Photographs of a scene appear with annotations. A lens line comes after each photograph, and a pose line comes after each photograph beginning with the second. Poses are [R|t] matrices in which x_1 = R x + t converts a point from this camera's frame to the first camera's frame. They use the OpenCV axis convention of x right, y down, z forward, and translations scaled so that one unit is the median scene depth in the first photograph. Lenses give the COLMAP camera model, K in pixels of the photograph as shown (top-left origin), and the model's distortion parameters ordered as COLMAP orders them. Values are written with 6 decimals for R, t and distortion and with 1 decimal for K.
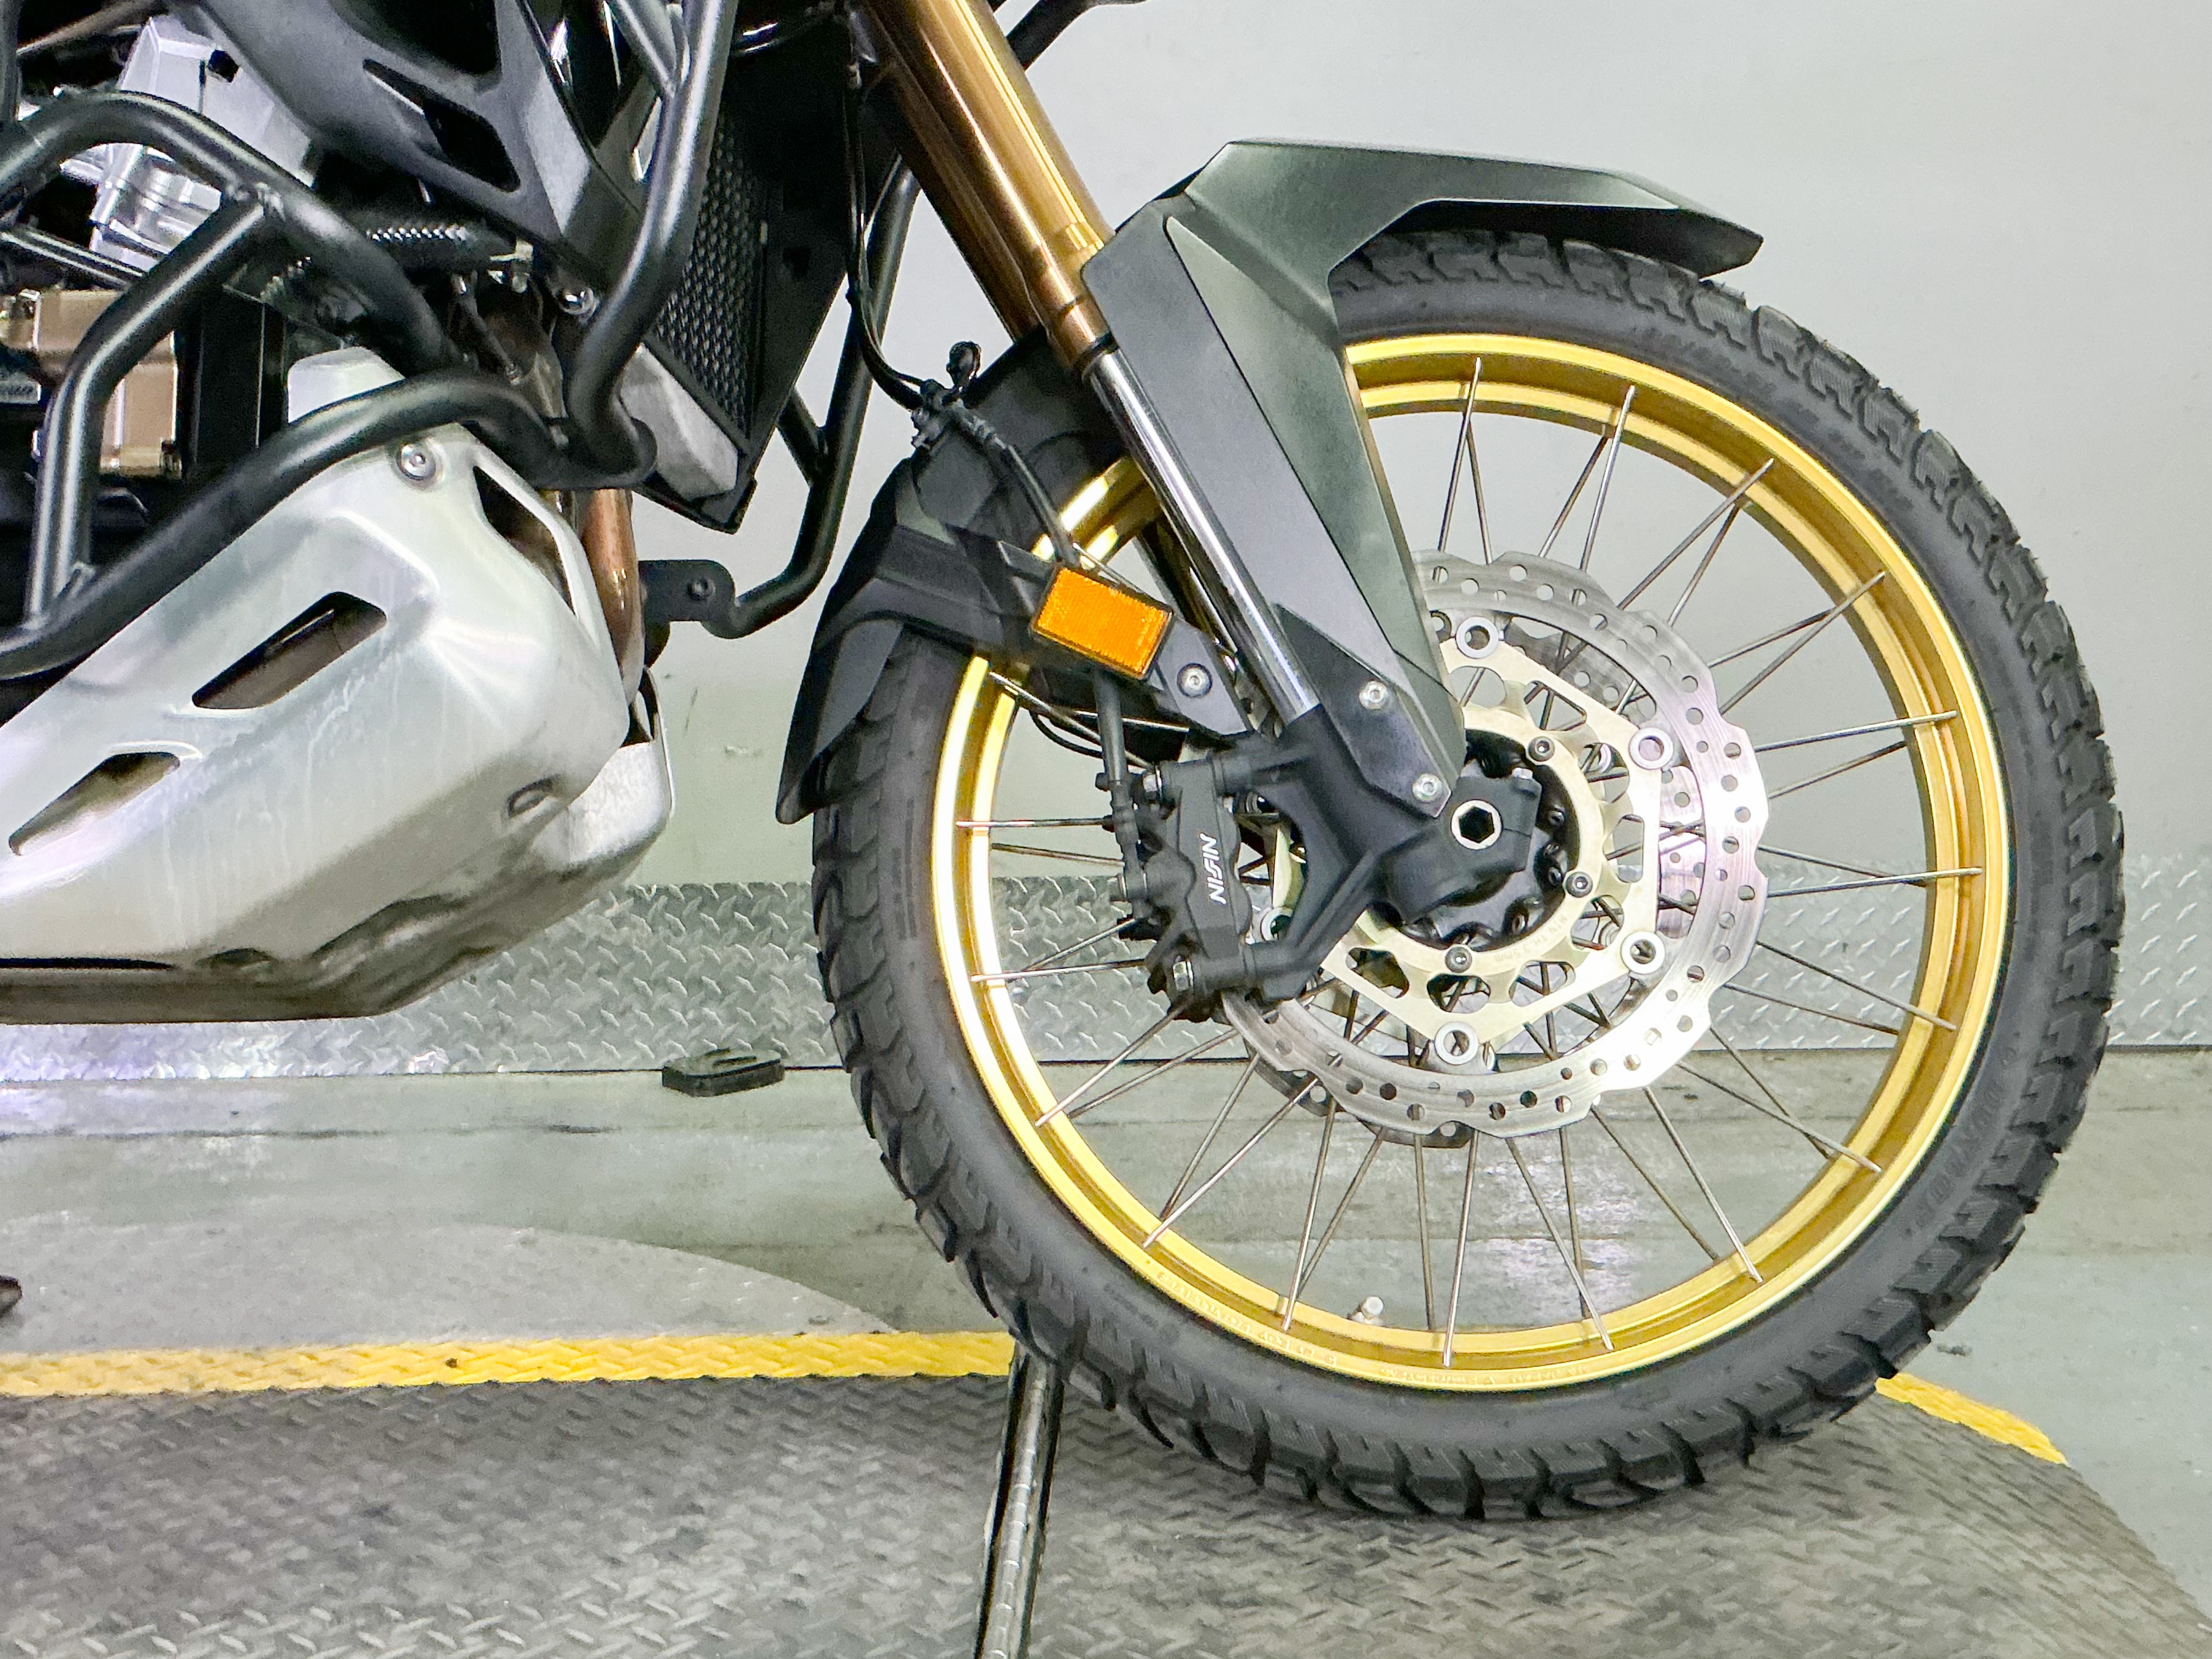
lens RADIAL K [[2638.4, 0, 1106.0], [0, 2638.4, 829.5], [0, 0, 1]] dist [0.157721, -0.364038]
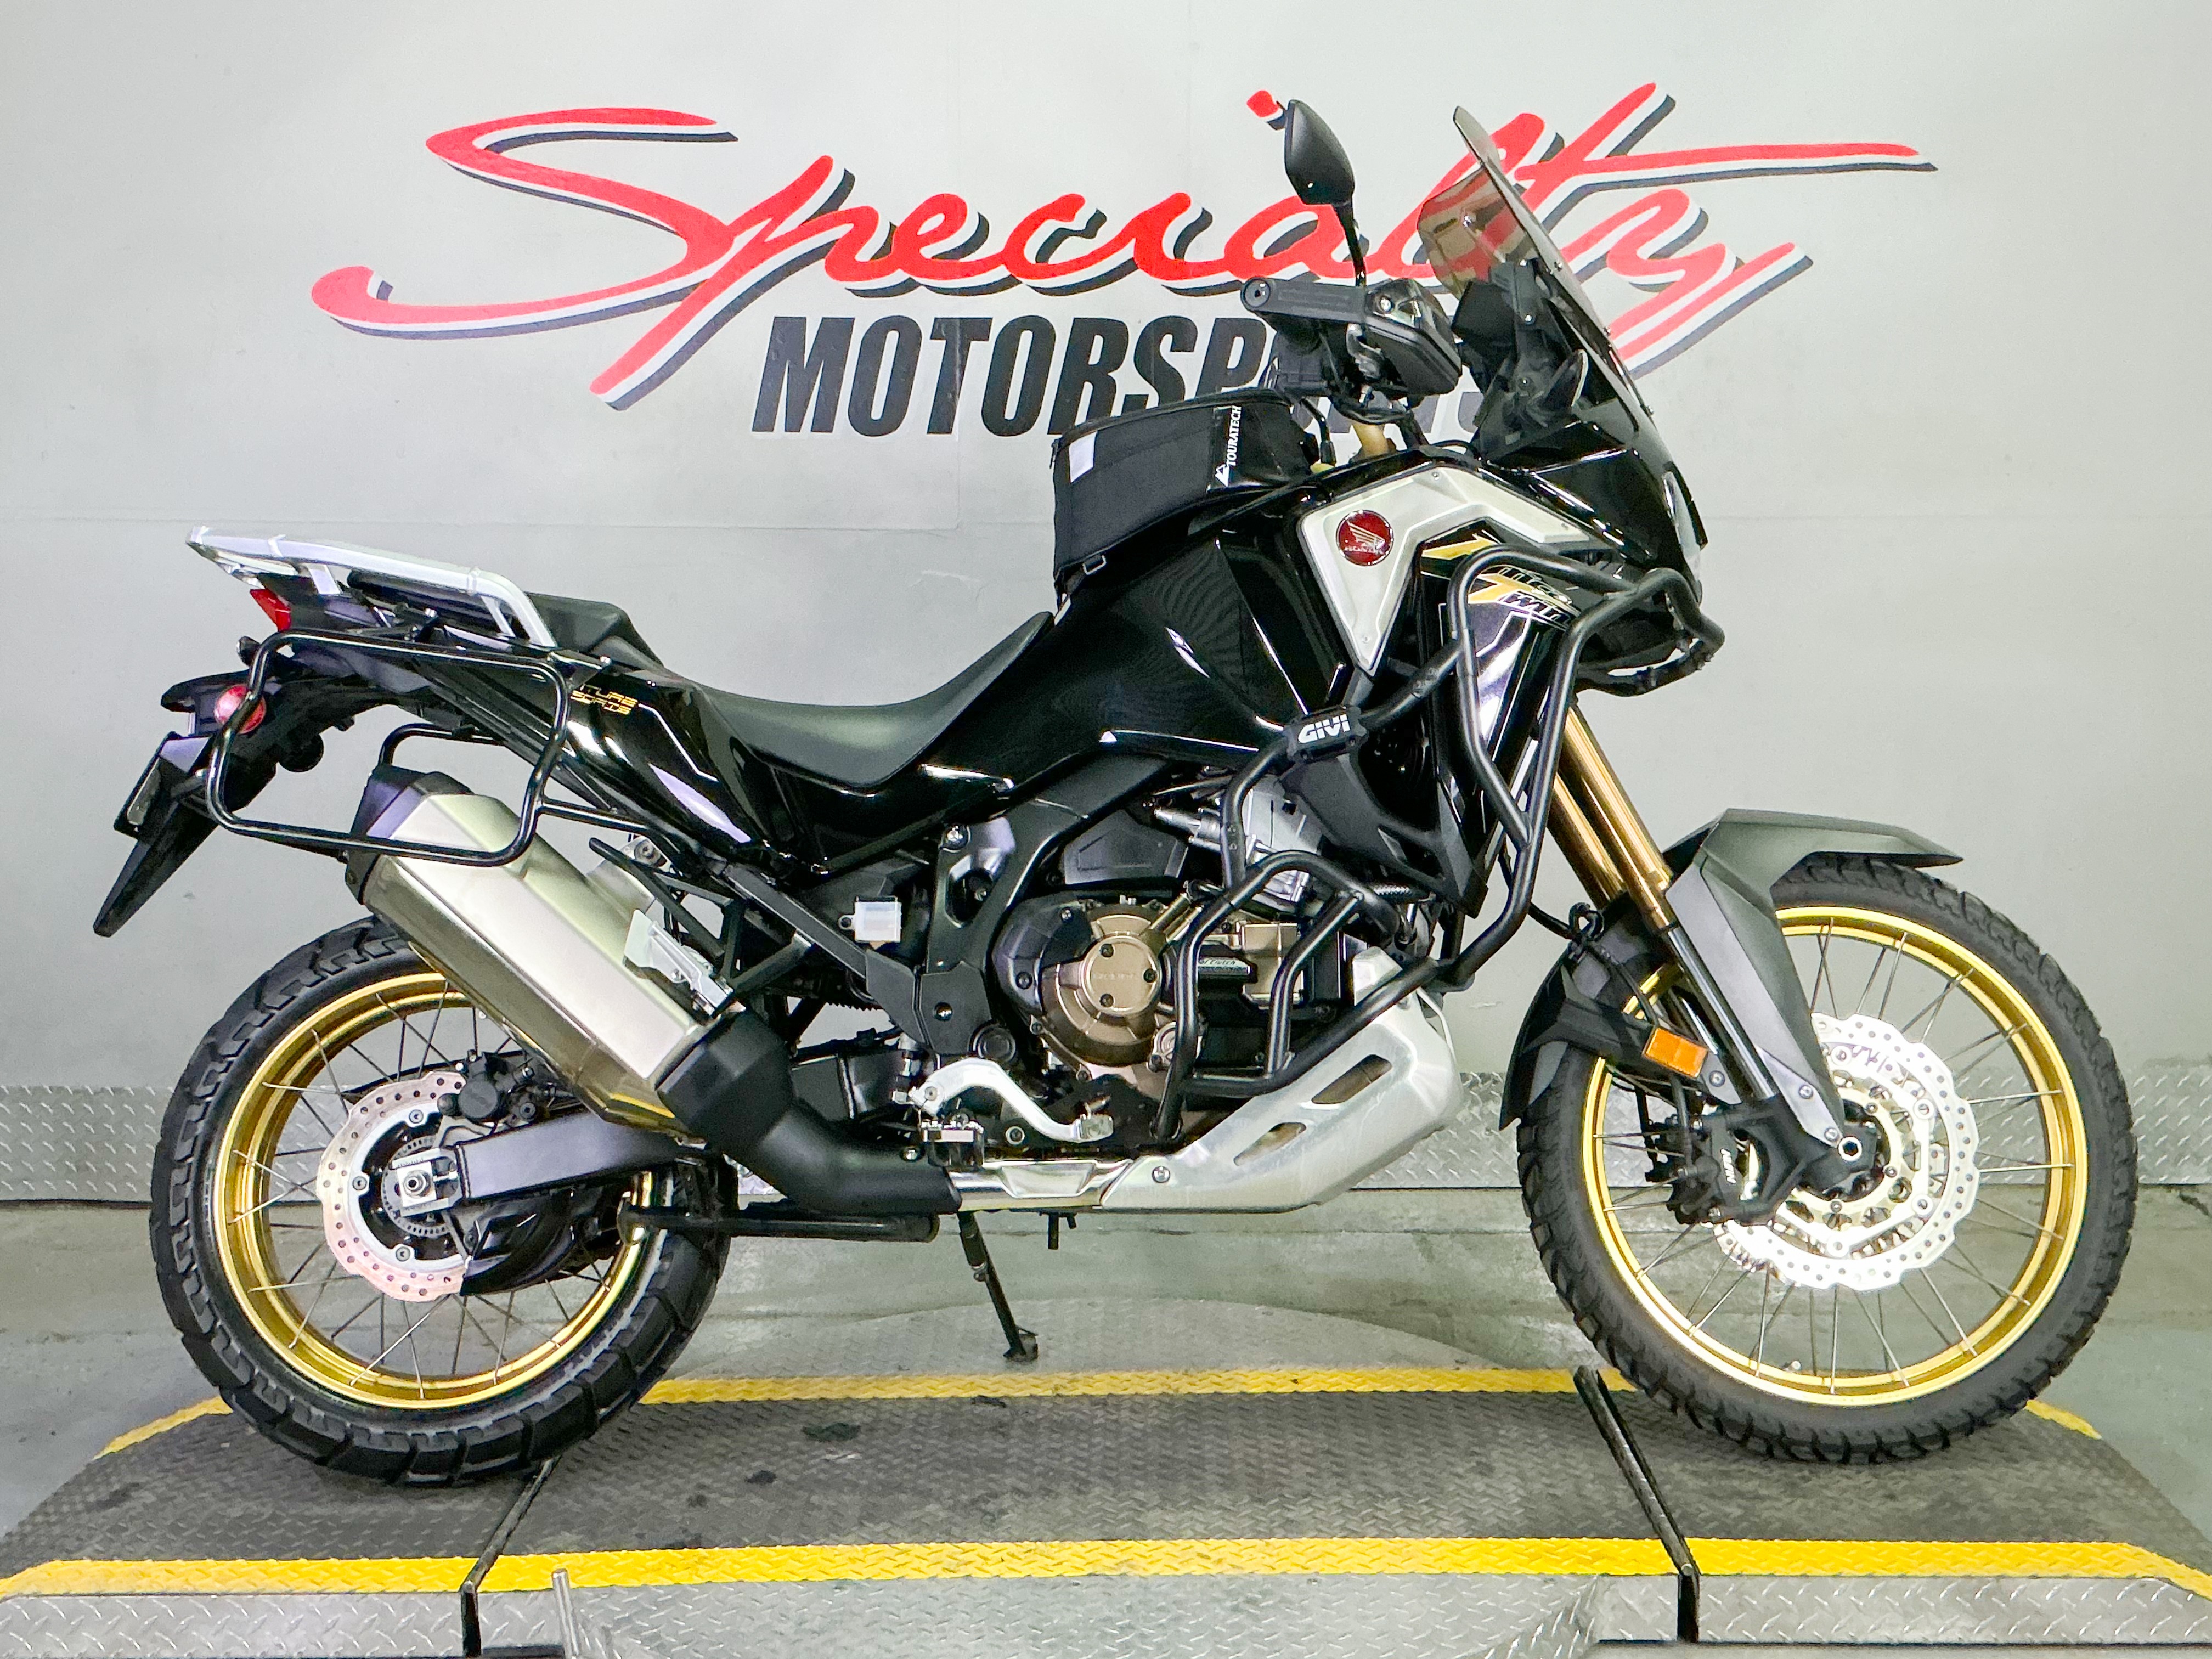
lens RADIAL K [[2395.6, 0, 1106.0], [0, 2395.6, 829.5], [0, 0, 1]] dist [0.164821, -0.395656]
pose [[0.999985, 0.005331, -0.000913, -0.468150], [-0.005345, 0.999852, -0.016330, -0.225230], [0.000826, 0.016335, 0.999866, -1.005737]]
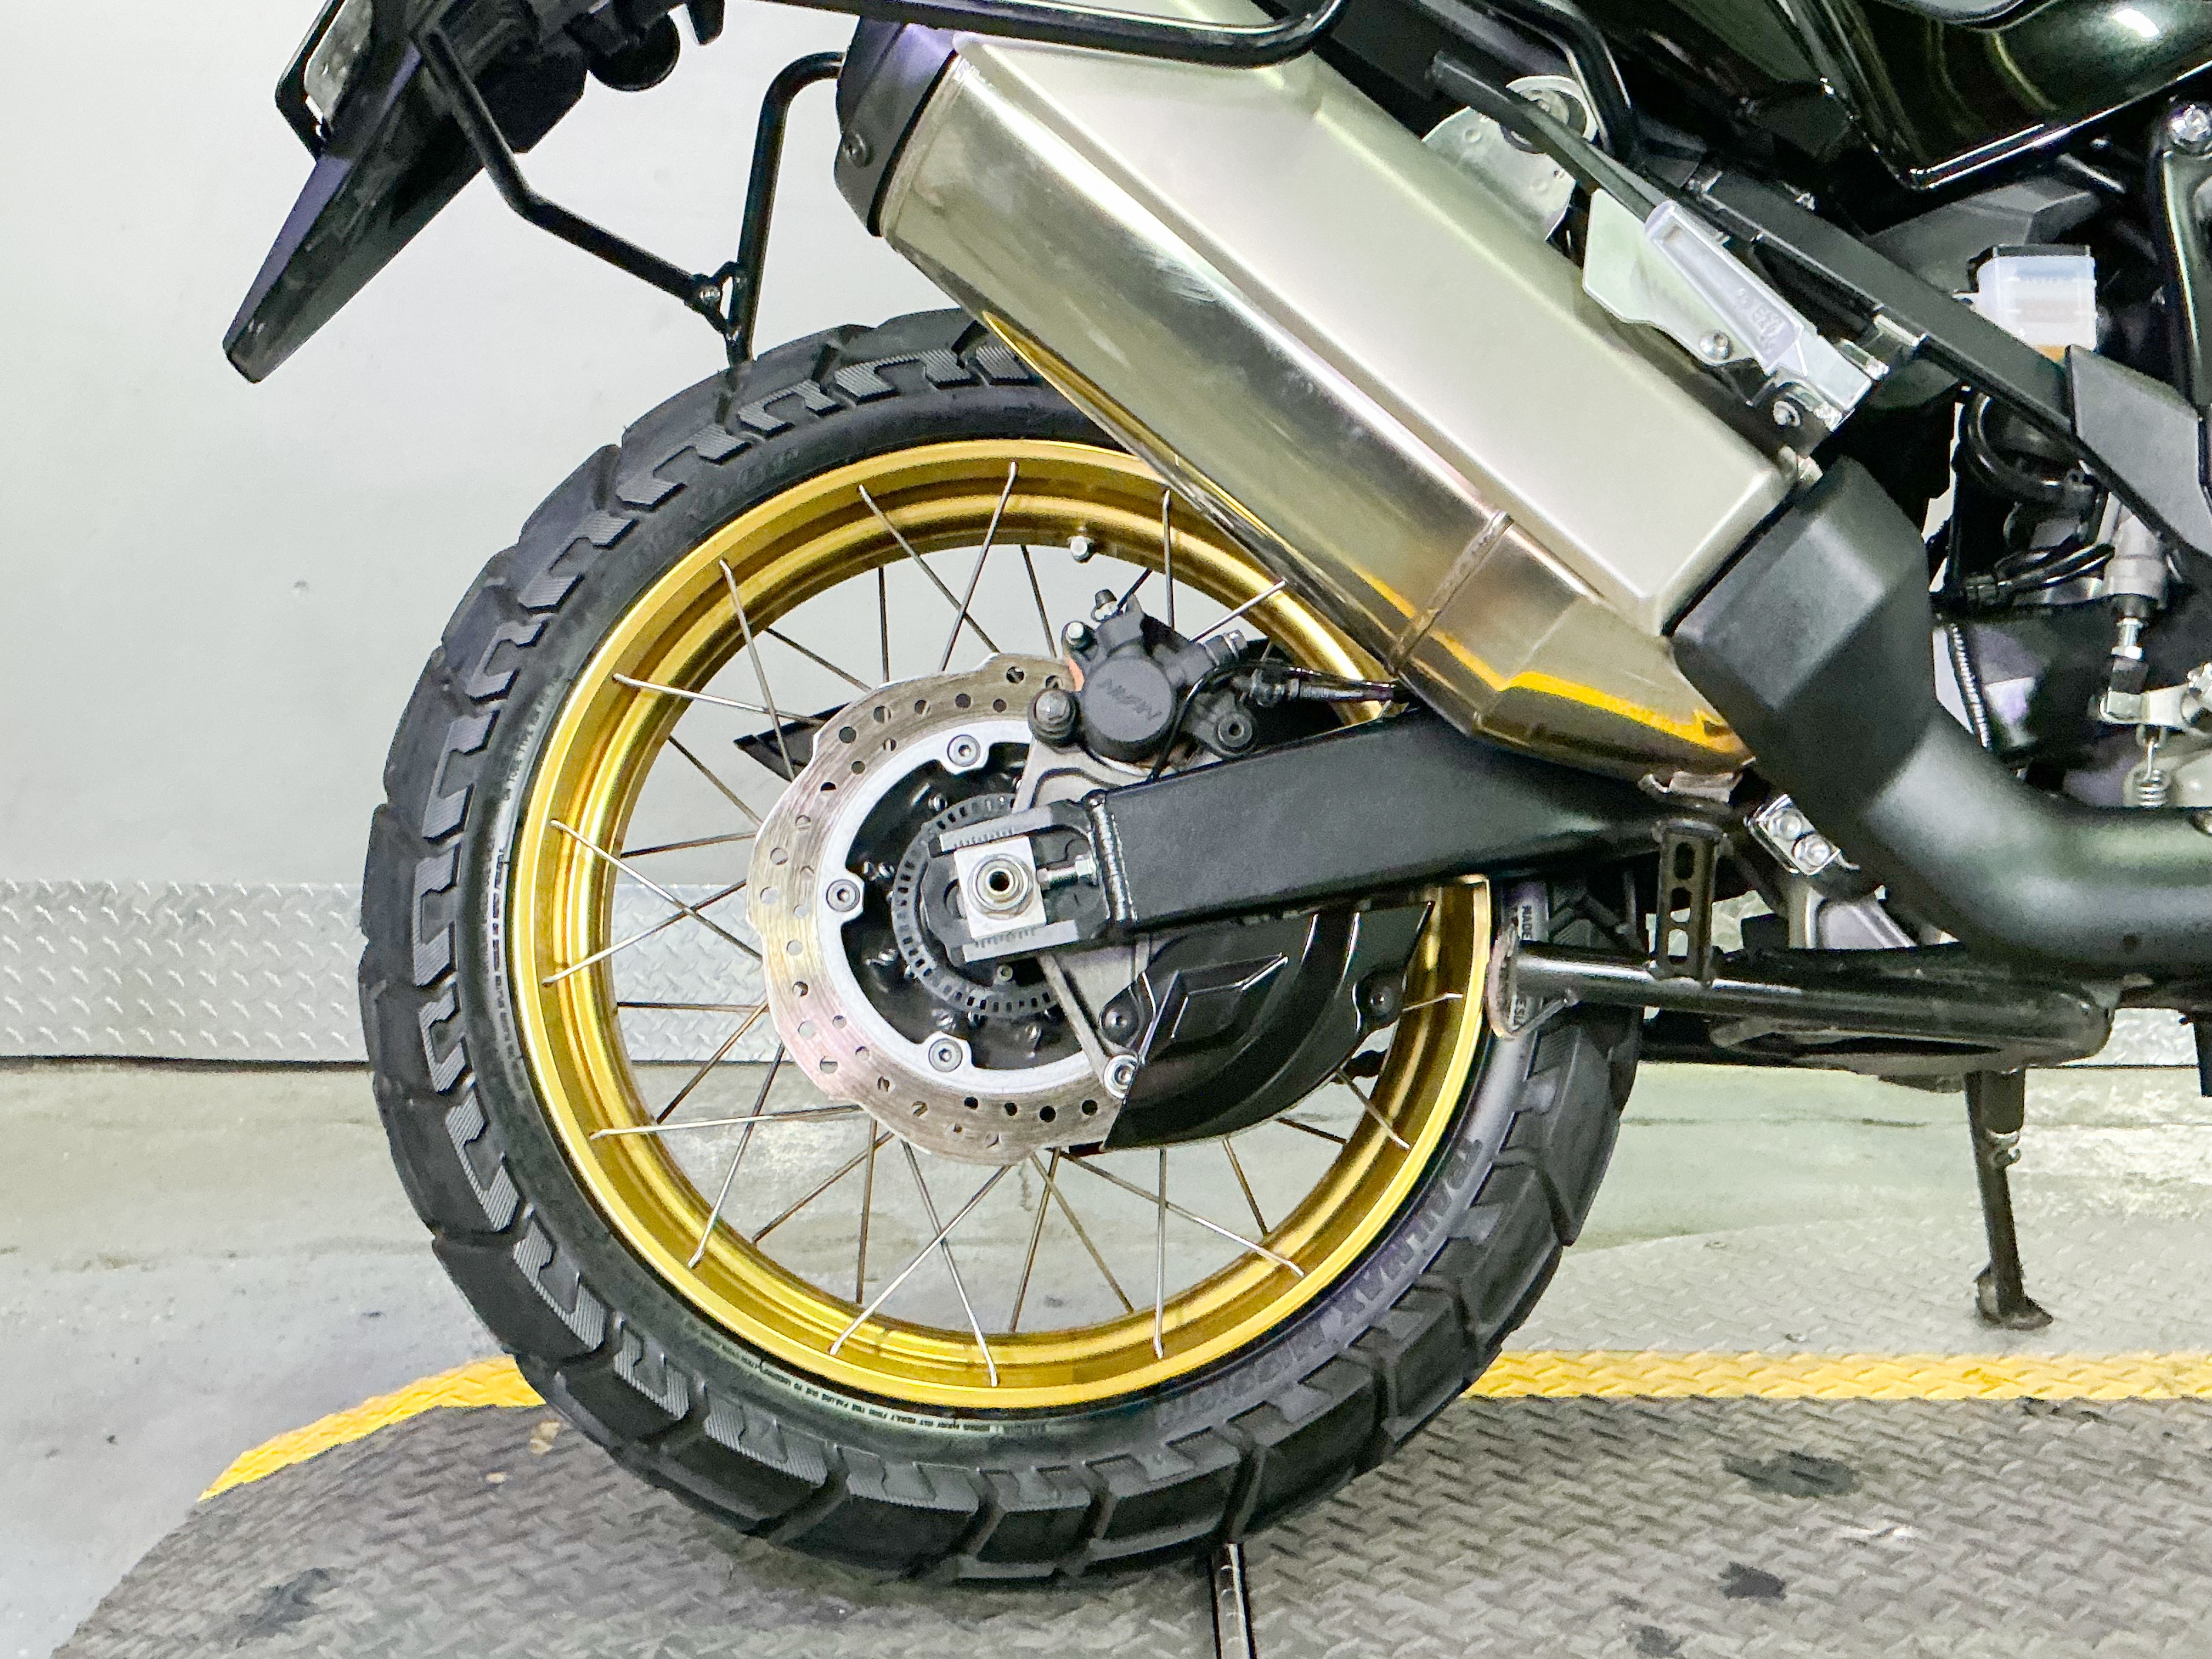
lens RADIAL K [[2395.6, 0, 1106.0], [0, 2395.6, 829.5], [0, 0, 1]] dist [0.164821, -0.395656]
pose [[0.999856, 0.016938, 0.000569, -0.988339], [-0.016936, 0.999853, -0.002587, 0.013355], [-0.000613, 0.002577, 0.999996, 0.126509]]
